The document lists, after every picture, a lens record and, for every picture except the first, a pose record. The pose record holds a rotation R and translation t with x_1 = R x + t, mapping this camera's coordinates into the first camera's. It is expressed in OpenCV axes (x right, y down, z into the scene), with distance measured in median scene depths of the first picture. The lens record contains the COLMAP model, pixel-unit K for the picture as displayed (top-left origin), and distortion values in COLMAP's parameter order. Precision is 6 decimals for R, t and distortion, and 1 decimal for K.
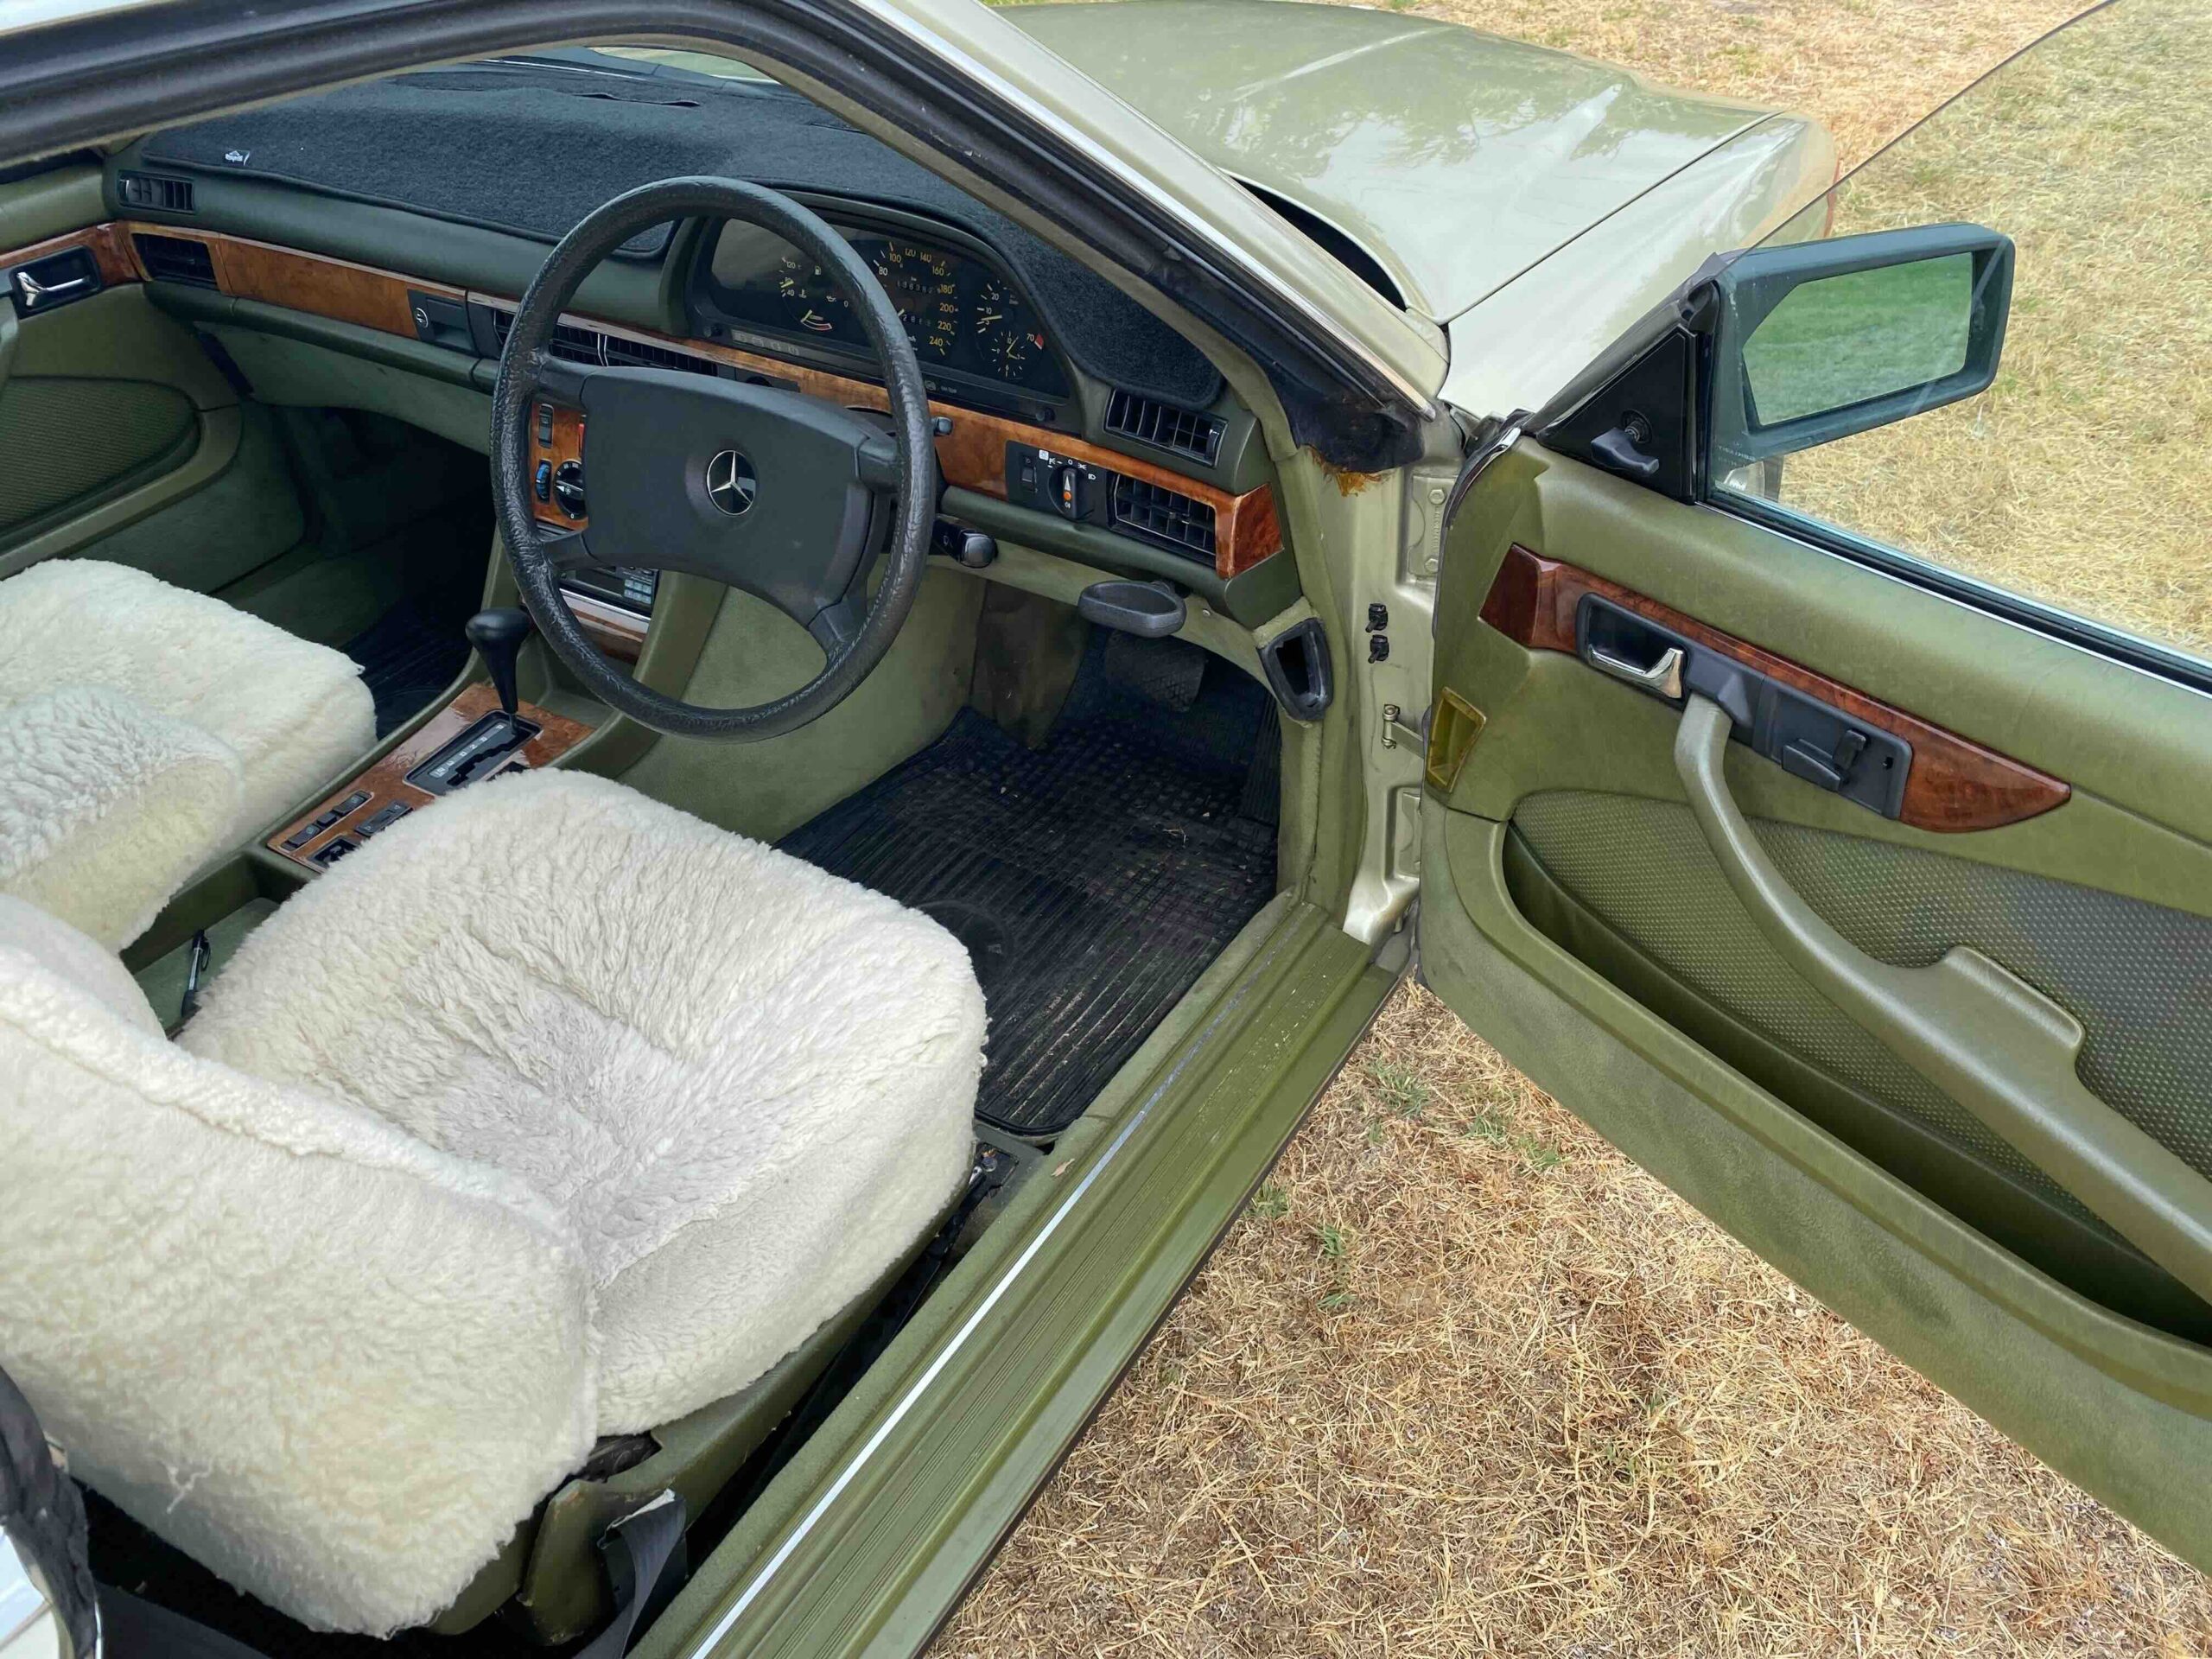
lens RADIAL K [[1699.0, 0, 1106.0], [0, 1699.0, 829.5], [0, 0, 1]] dist [0.029344, -0.060712]
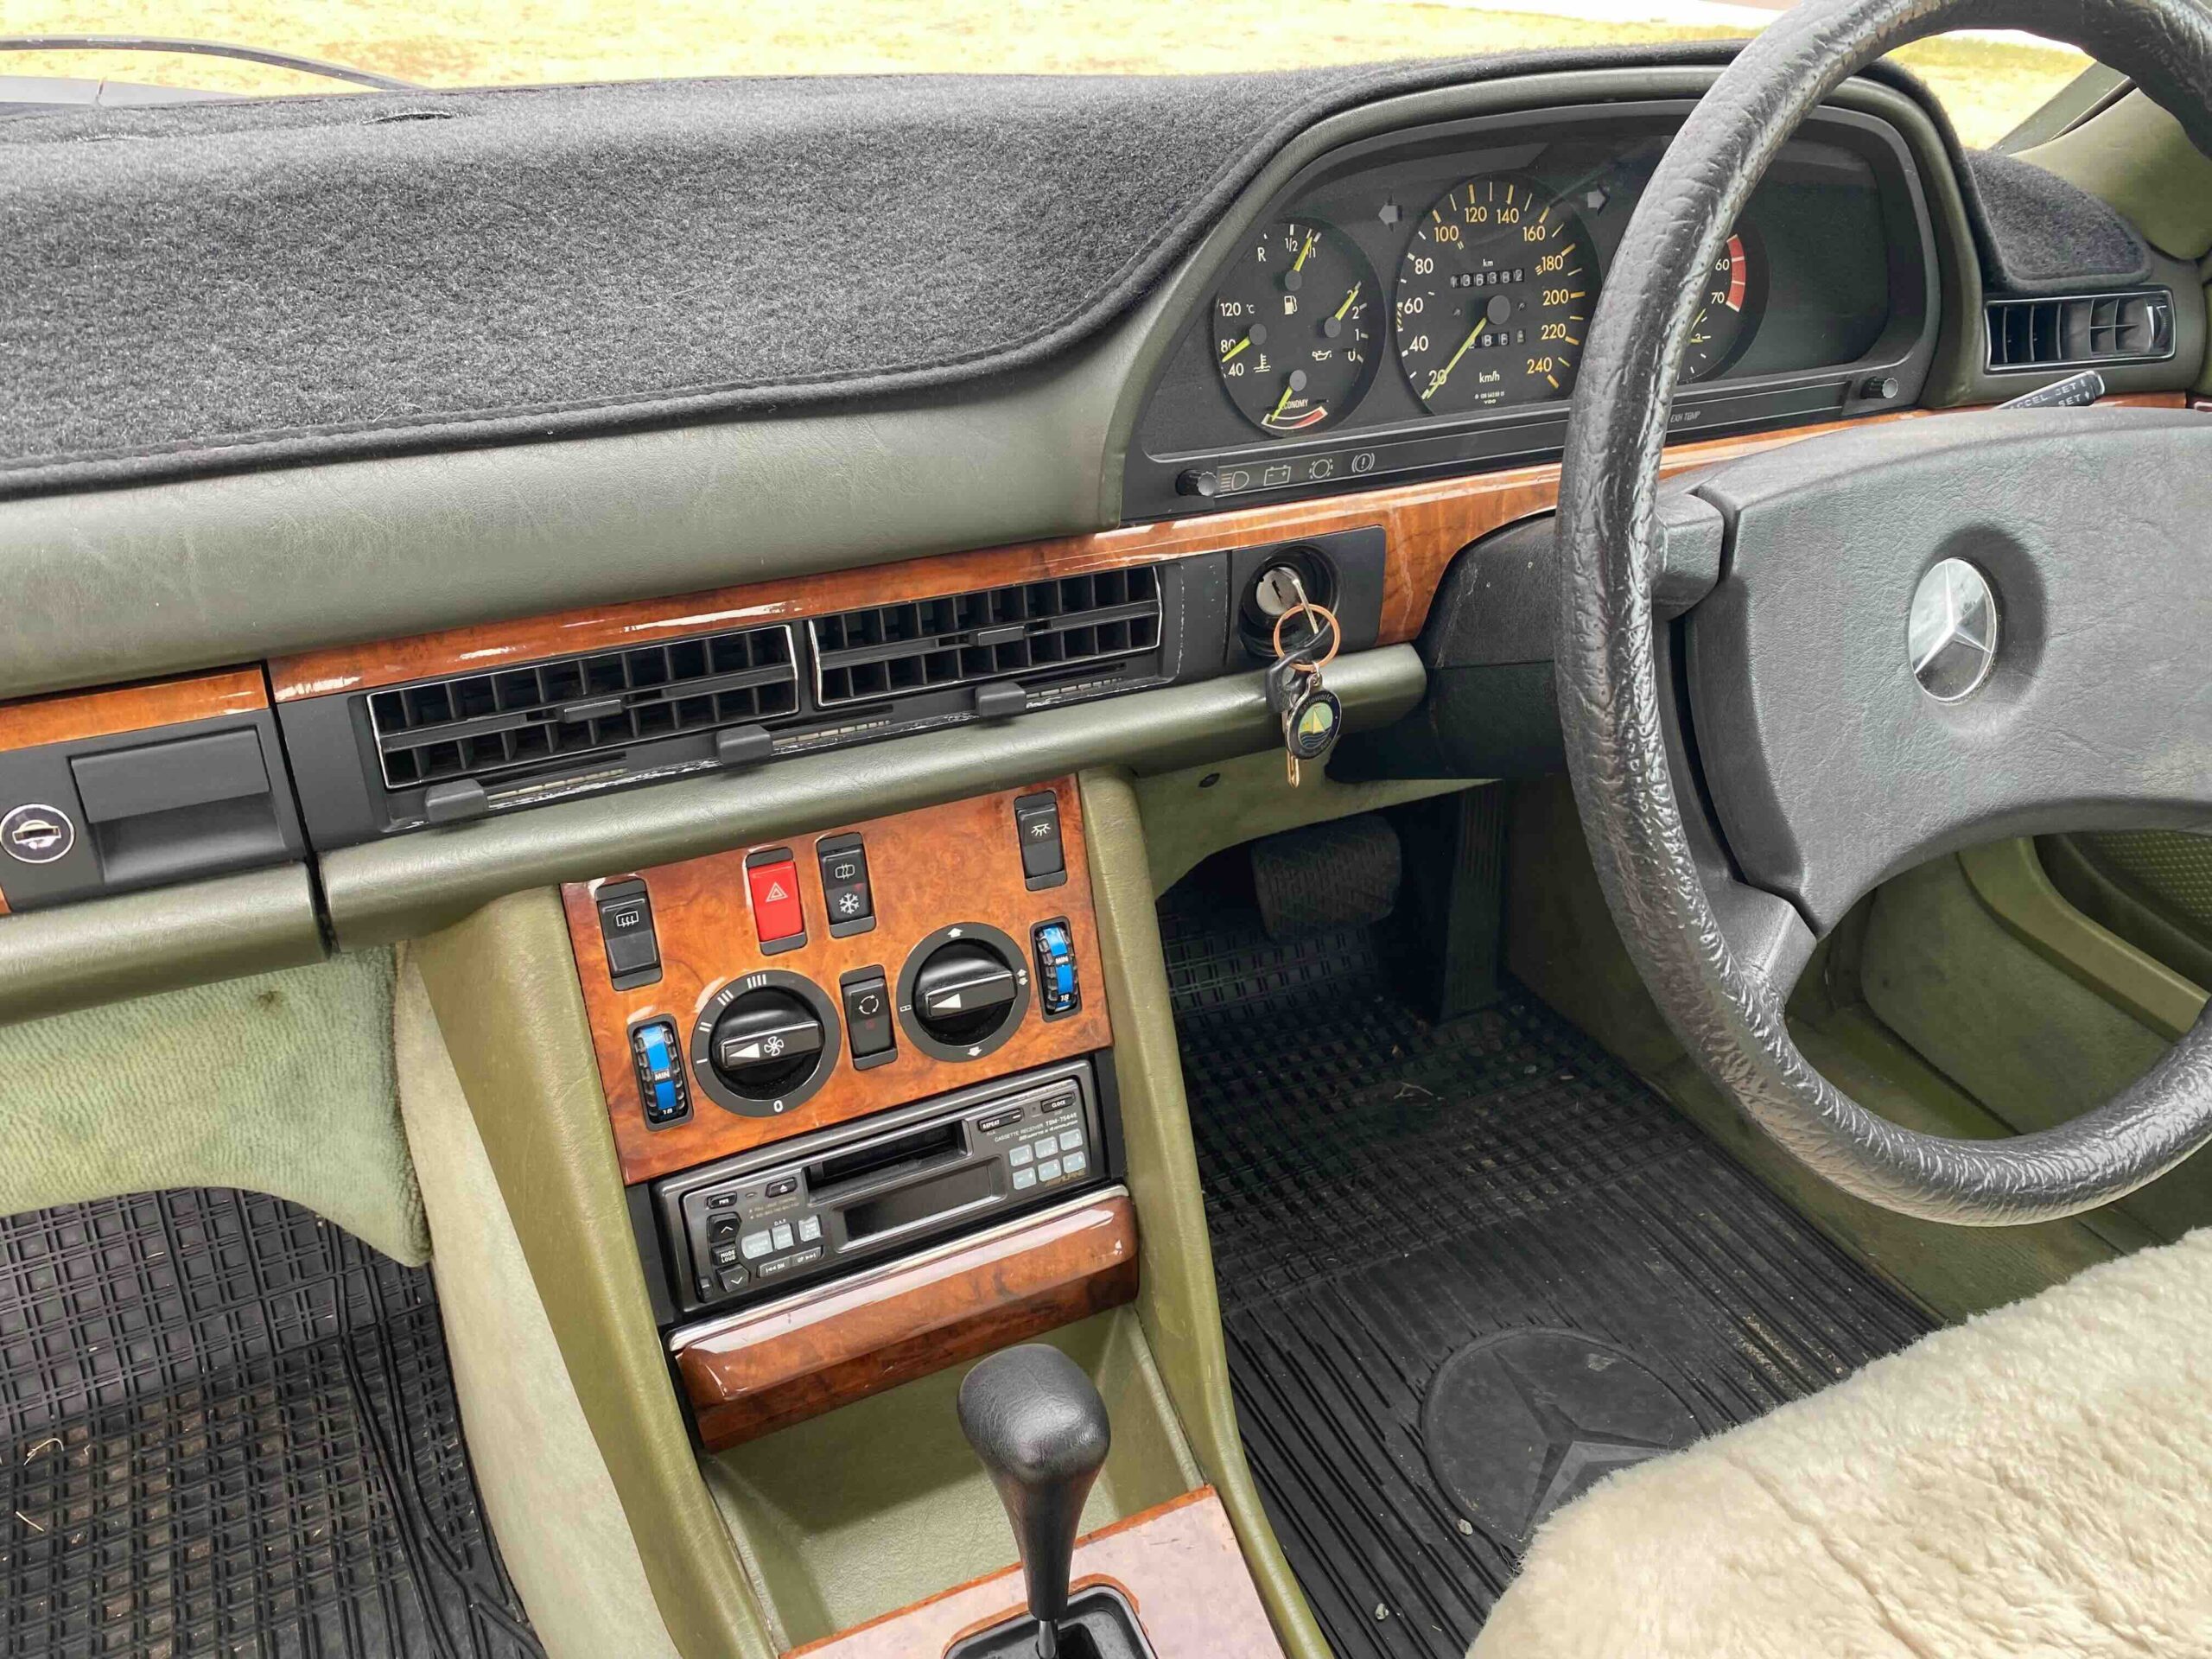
lens RADIAL K [[1699.0, 0, 1106.0], [0, 1699.0, 829.5], [0, 0, 1]] dist [0.029344, -0.060712]
pose [[0.513372, -0.391840, 0.763486, -0.617783], [0.494692, 0.862102, 0.109819, -0.275725], [-0.701234, 0.321313, 0.636419, 0.767394]]
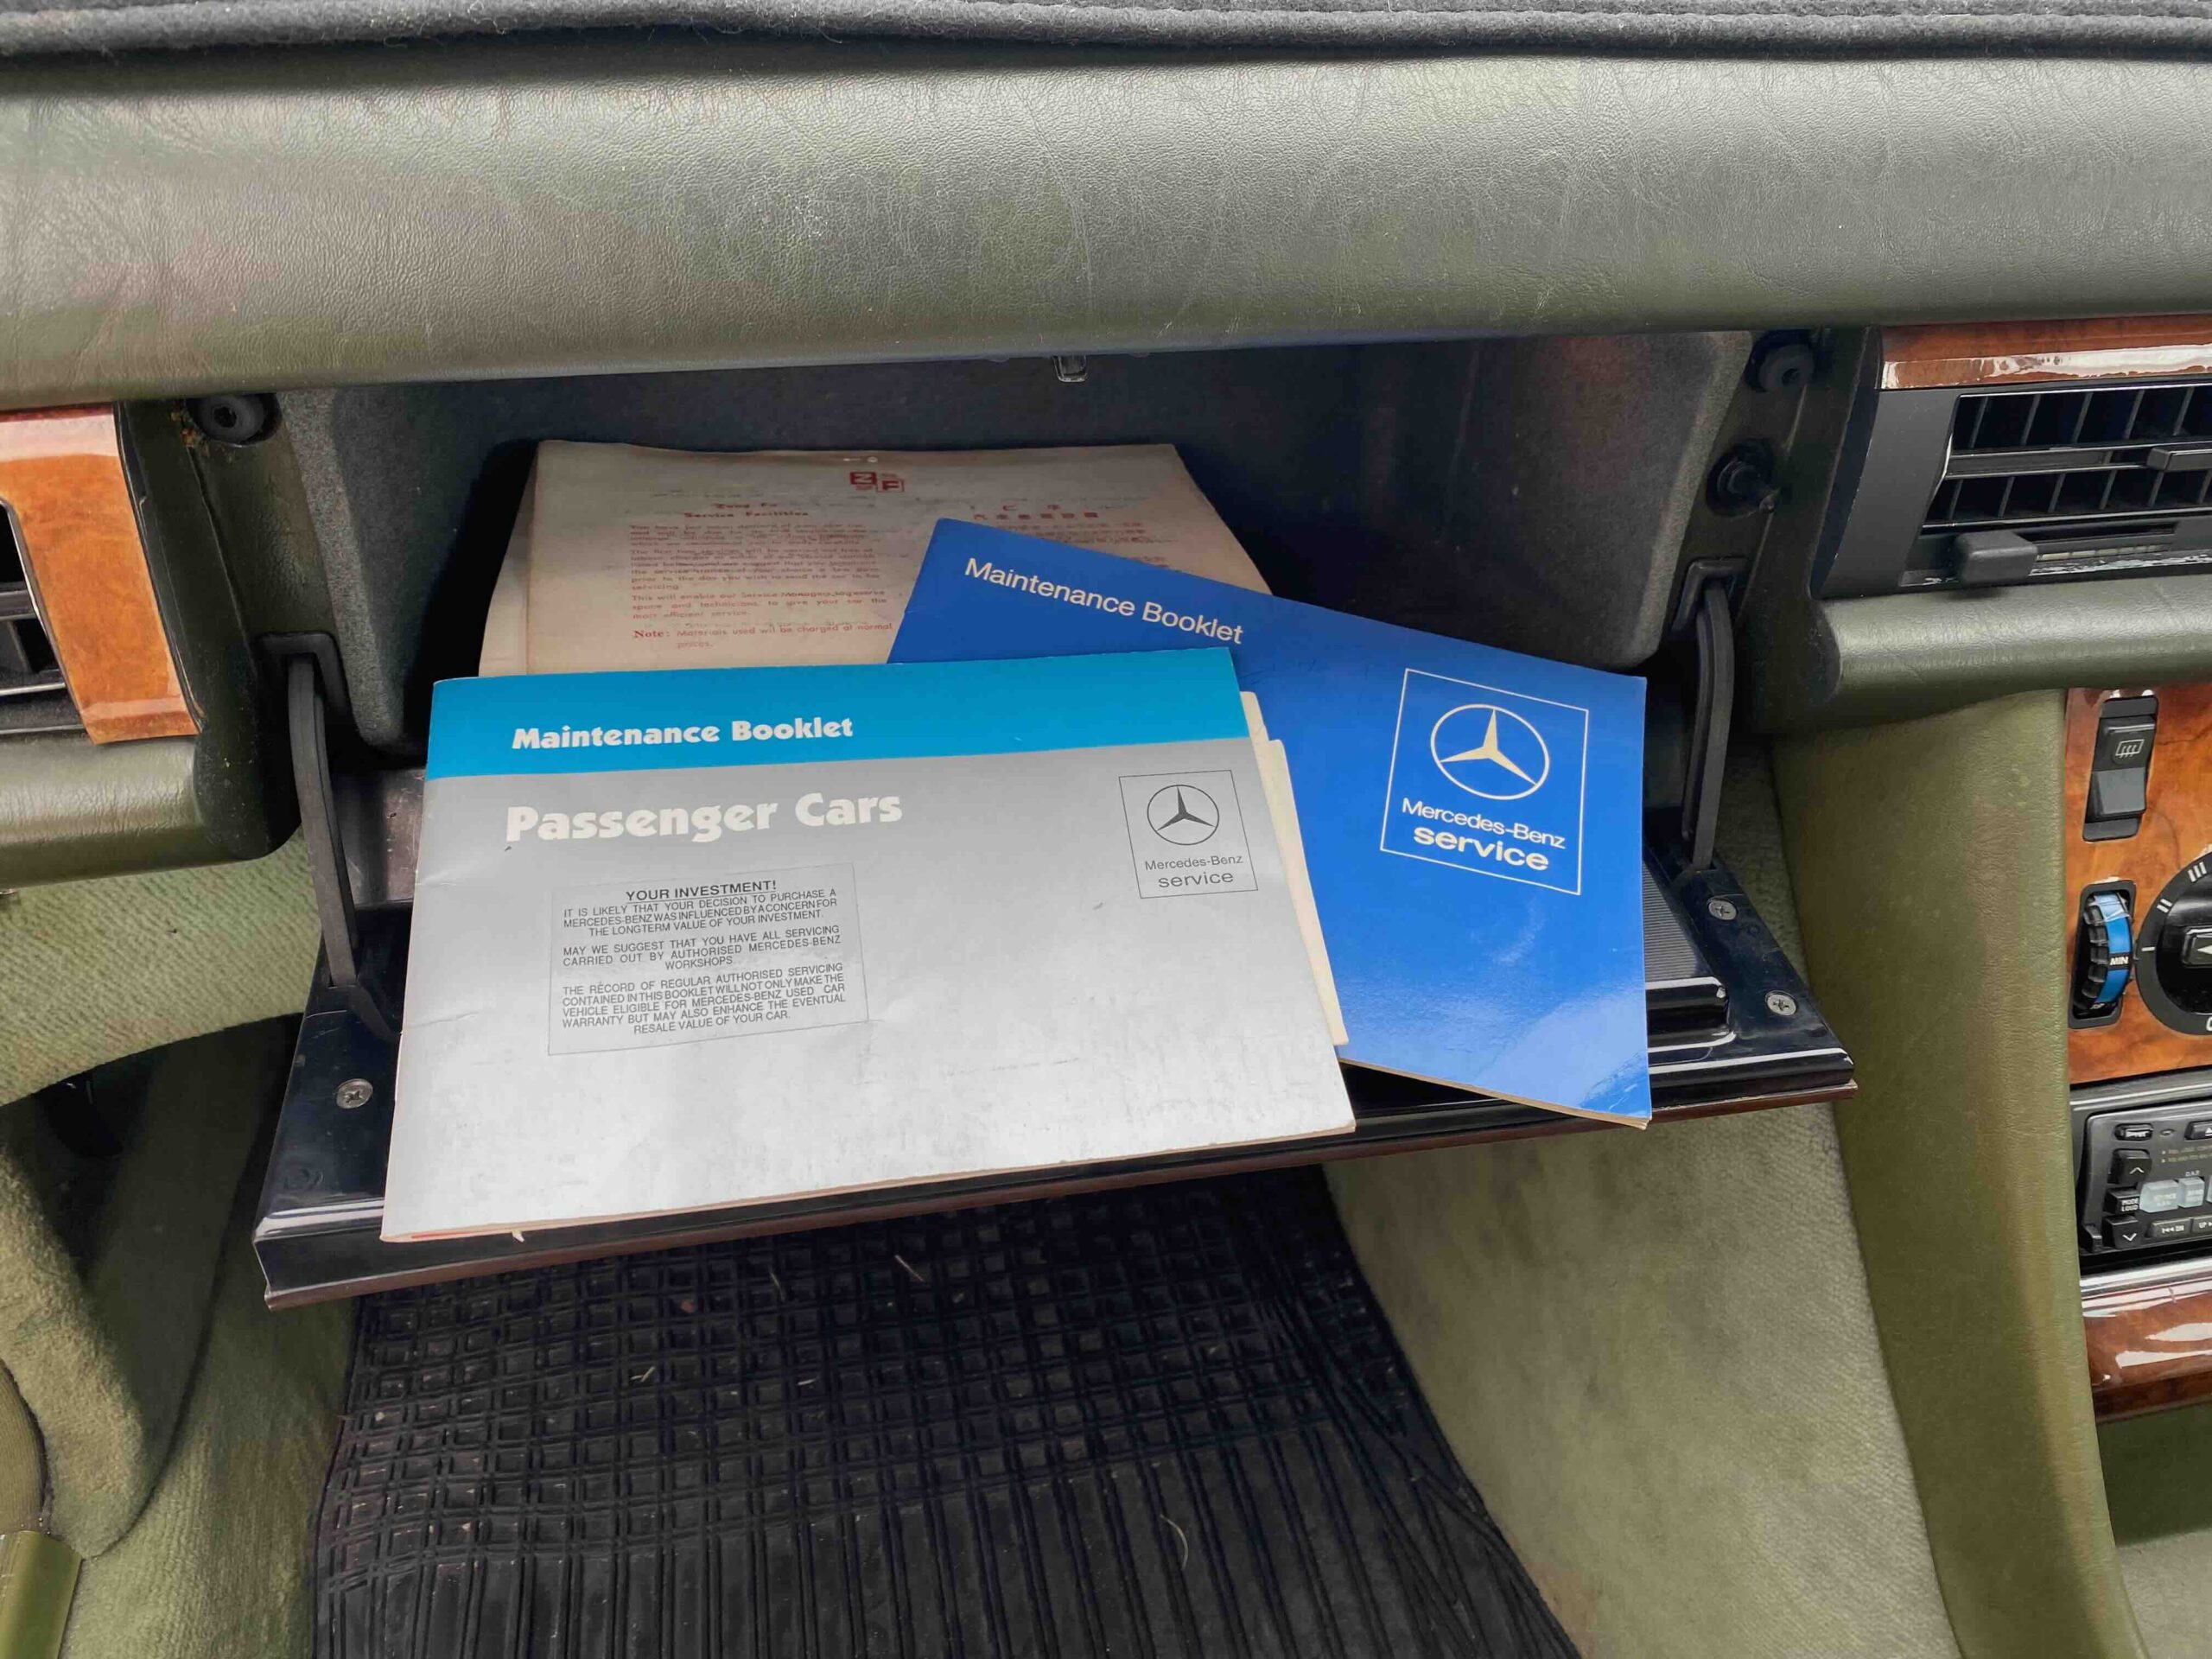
lens RADIAL K [[1699.0, 0, 1106.0], [0, 1699.0, 829.5], [0, 0, 1]] dist [0.029344, -0.060712]
pose [[0.732395, -0.348439, 0.584968, -0.689973], [0.376152, 0.923188, 0.078950, -0.347721], [-0.567545, 0.162214, 0.807204, 0.972562]]
